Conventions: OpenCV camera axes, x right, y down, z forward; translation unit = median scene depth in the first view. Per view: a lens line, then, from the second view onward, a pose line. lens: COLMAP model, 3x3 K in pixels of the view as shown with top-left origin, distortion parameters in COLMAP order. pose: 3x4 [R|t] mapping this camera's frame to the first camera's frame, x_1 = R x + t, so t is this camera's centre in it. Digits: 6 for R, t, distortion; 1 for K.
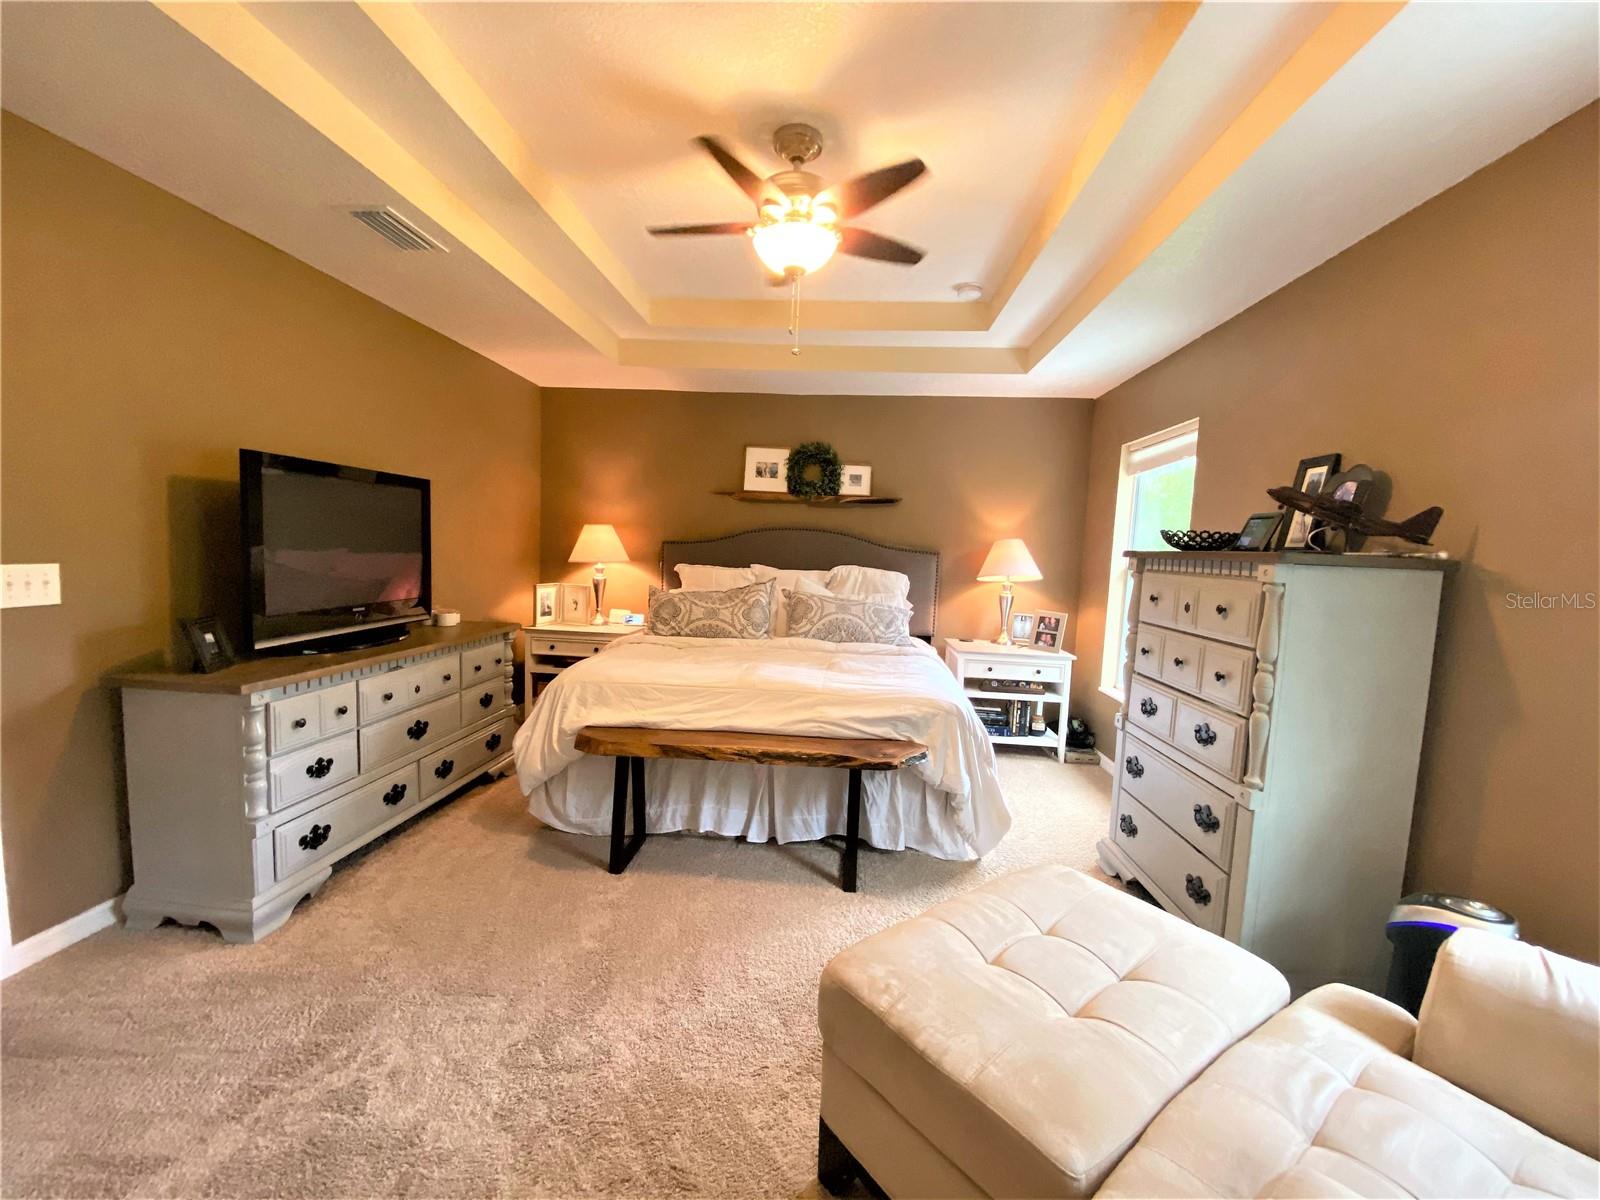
lens RADIAL K [[648.8, 0, 803.5], [0, 648.8, 603.6], [0, 0, 1]] dist [0.011974, -0.000154]
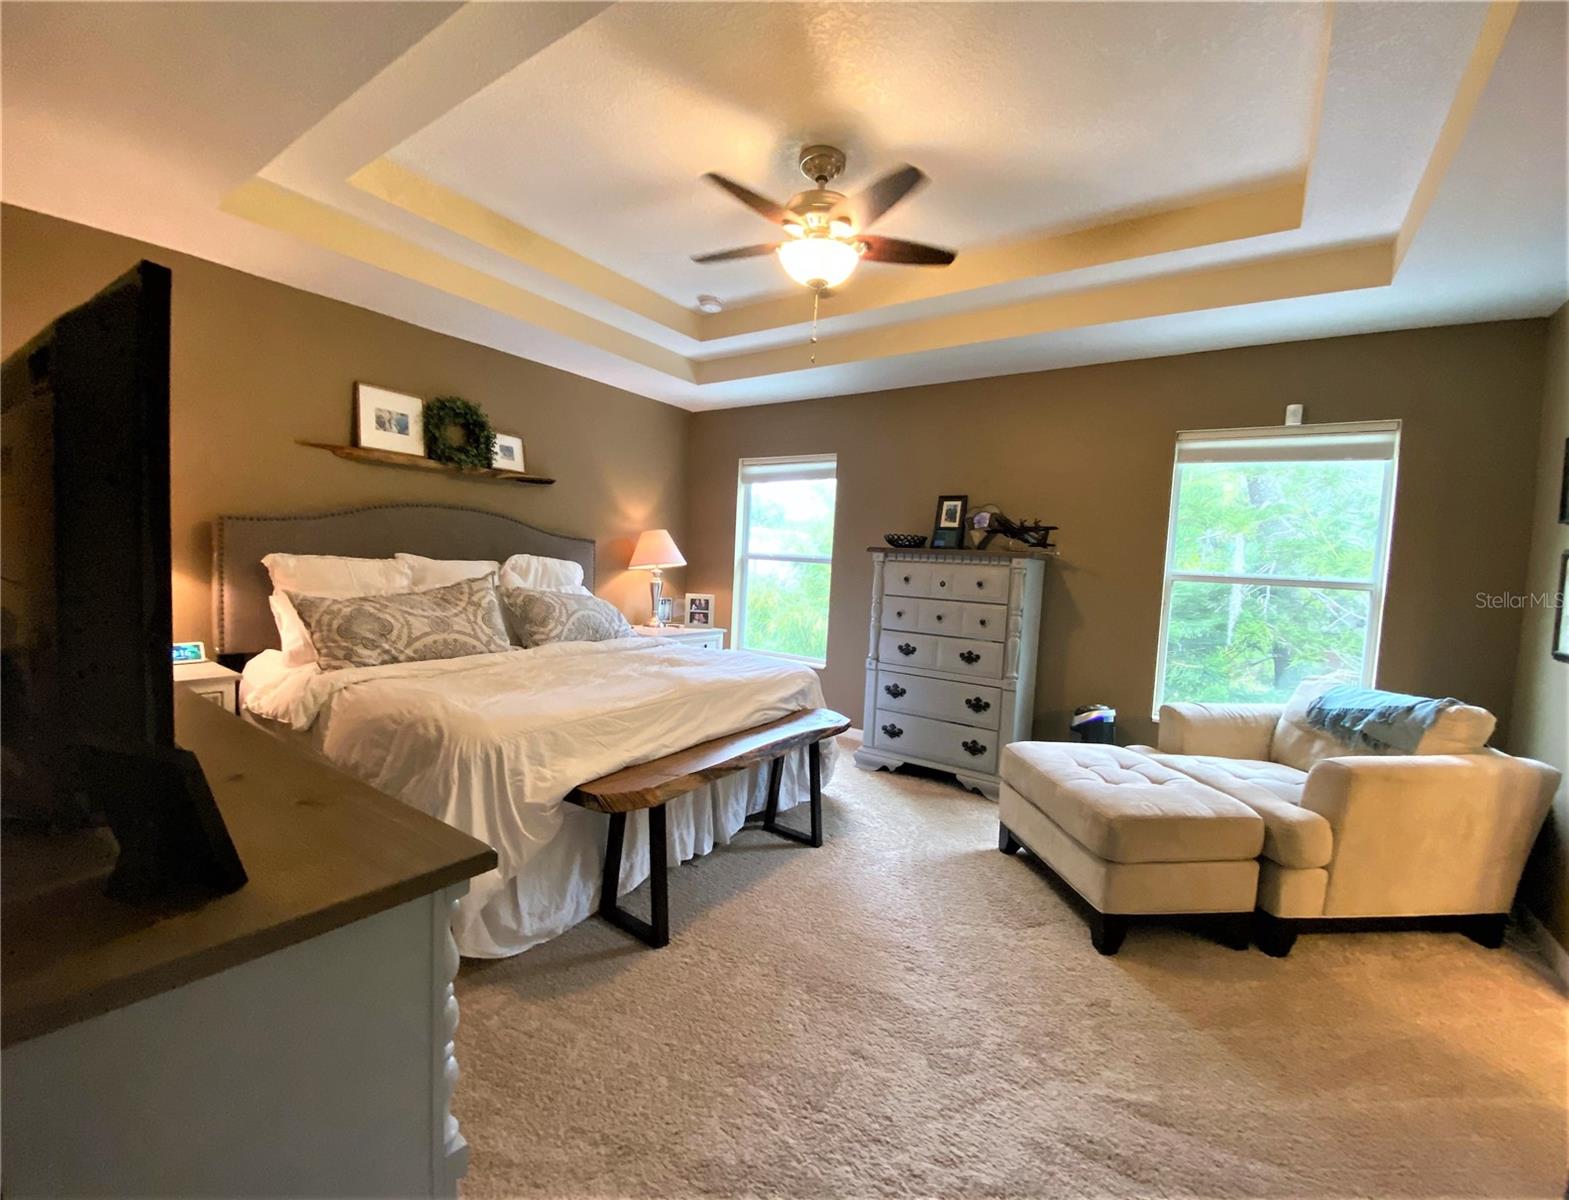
lens RADIAL K [[681.2, 0, 787.4], [0, 681.2, 601.6], [0, 0, 1]] dist [0.001531, -0.000031]
pose [[0.473423, -0.069401, 0.878097, -0.616979], [0.044544, 0.997502, 0.054822, -0.034060], [-0.879708, 0.013160, 0.475332, 0.300514]]
